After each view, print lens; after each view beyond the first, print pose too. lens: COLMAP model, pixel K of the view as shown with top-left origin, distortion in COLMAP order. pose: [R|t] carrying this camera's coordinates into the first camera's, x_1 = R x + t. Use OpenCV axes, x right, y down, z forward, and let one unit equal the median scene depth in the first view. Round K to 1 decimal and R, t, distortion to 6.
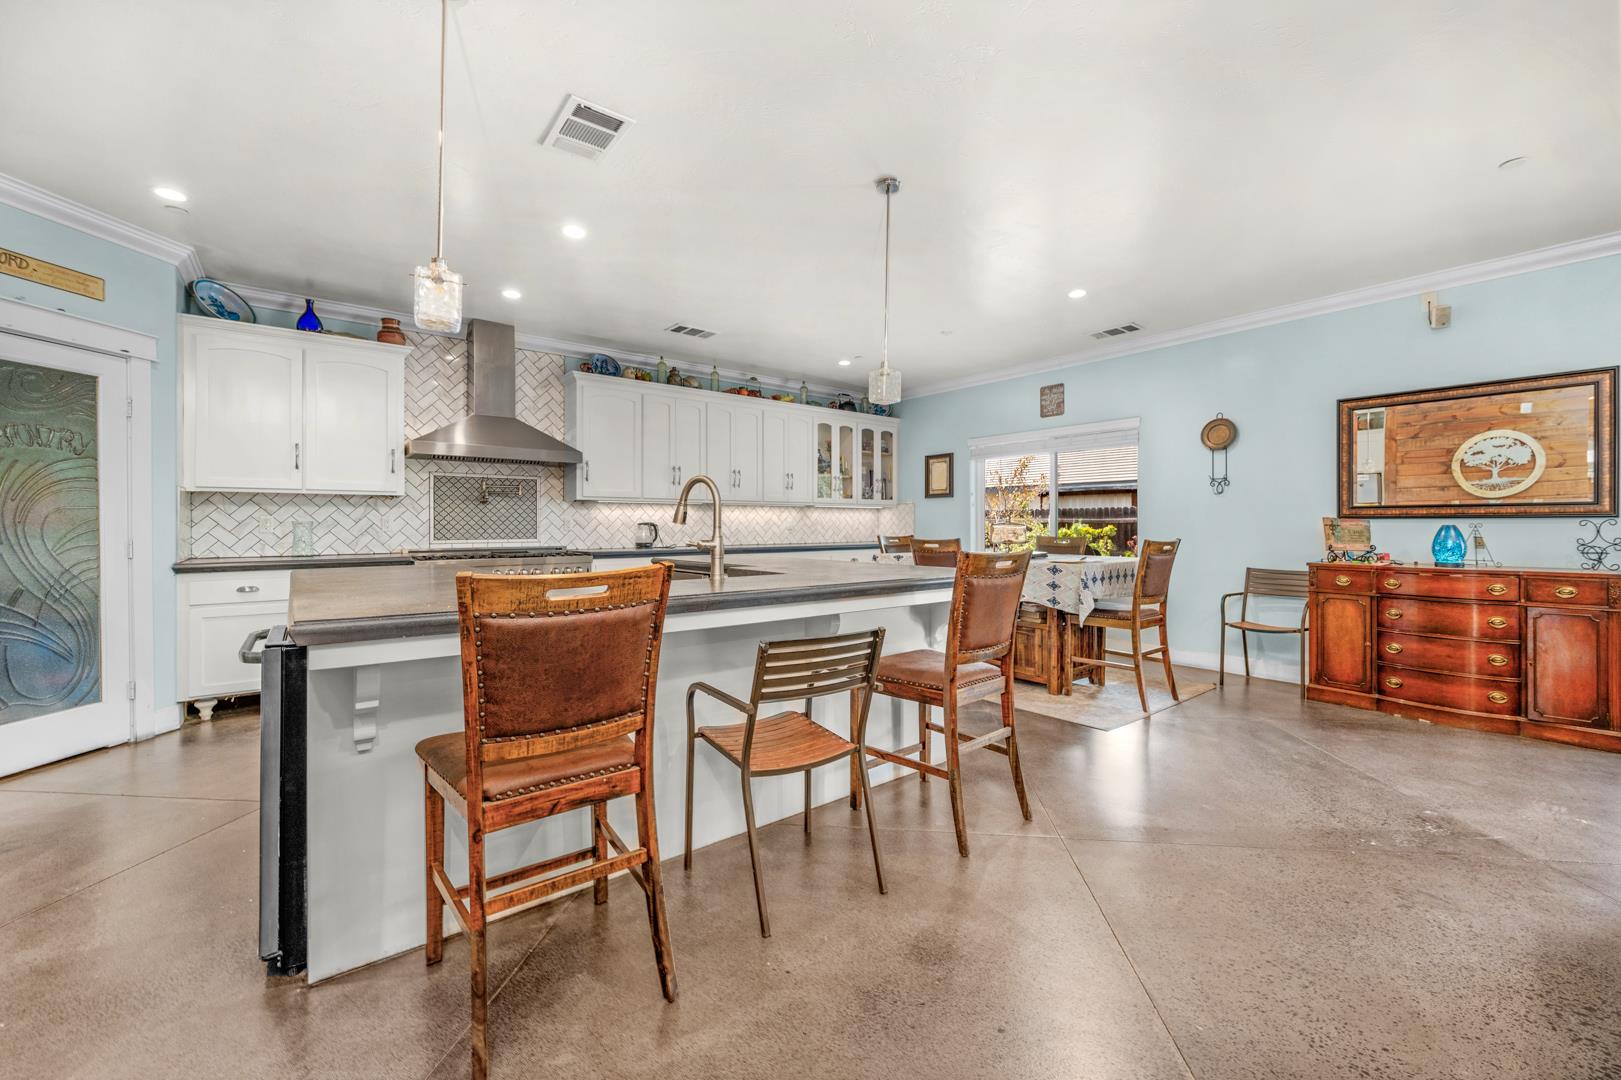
lens RADIAL K [[655.5, 0, 783.7], [0, 655.5, 527.5], [0, 0, 1]] dist [0.000661, -0.005151]
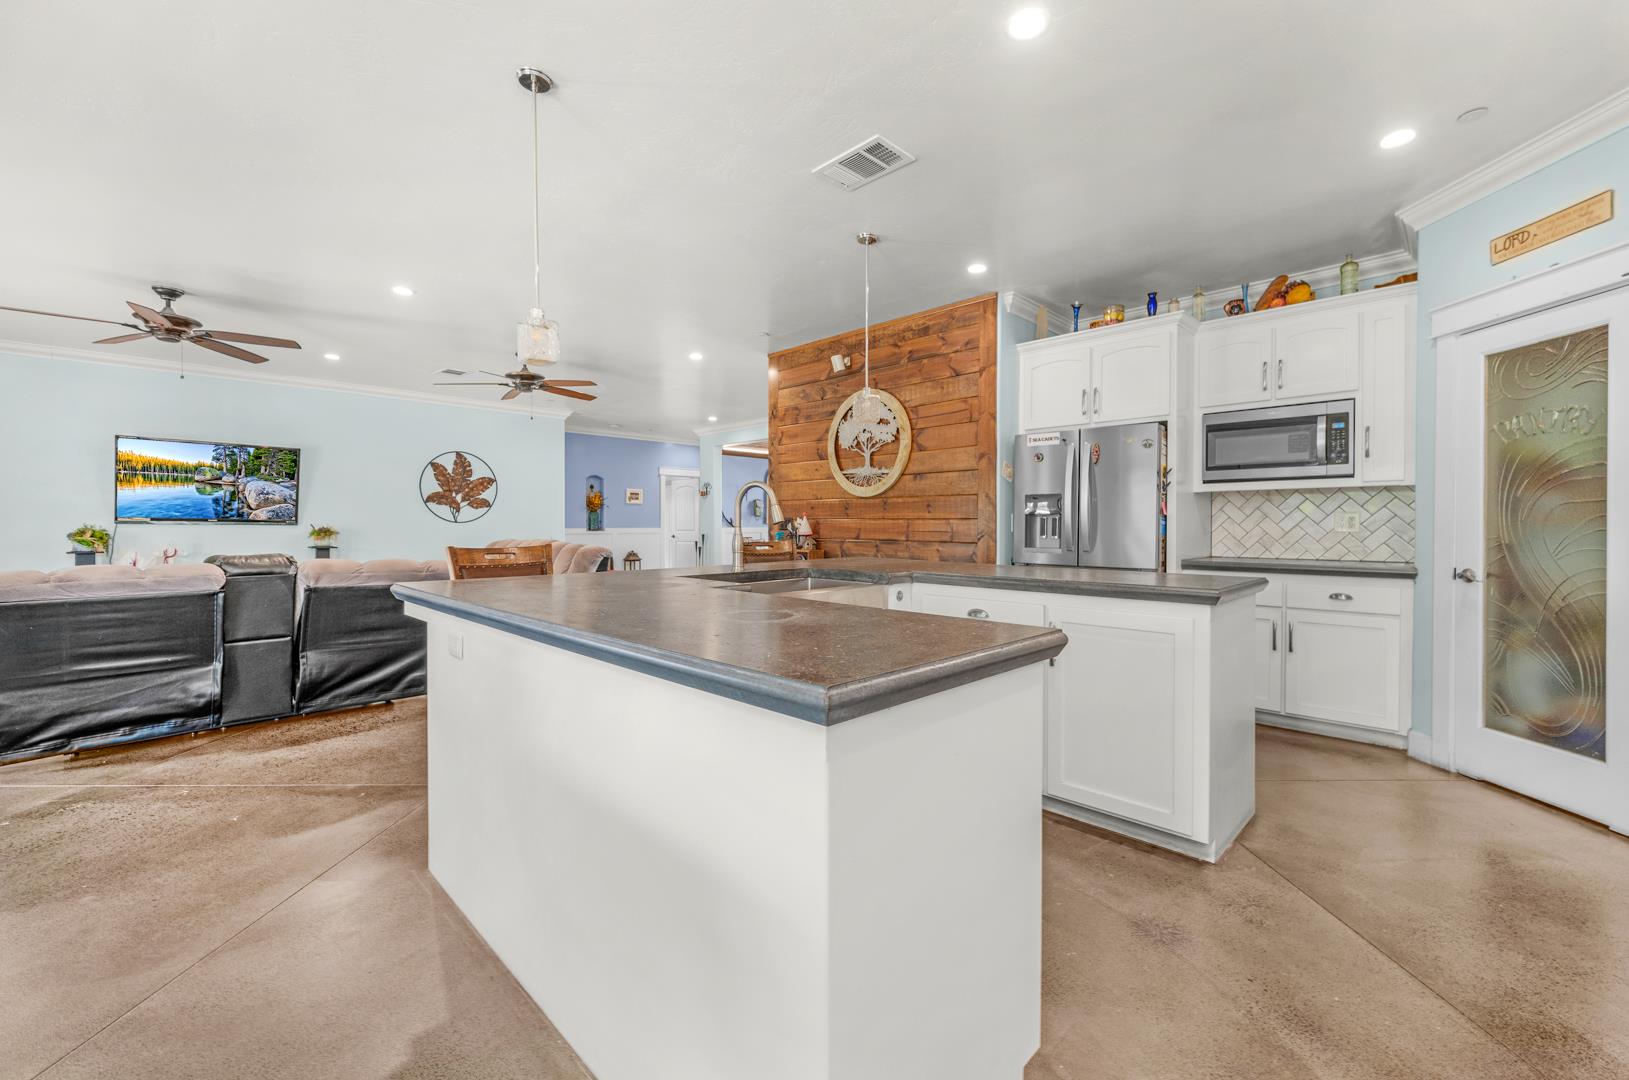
lens RADIAL K [[609.5, 0, 814.5], [0, 609.5, 540.0], [0, 0, 1]] dist [0.004249, 0.000432]
pose [[-0.990286, 0.001877, -0.139036, -0.036823], [-0.001534, 0.999701, 0.024422, 0.001465], [0.139040, 0.024398, -0.989986, 1.101314]]
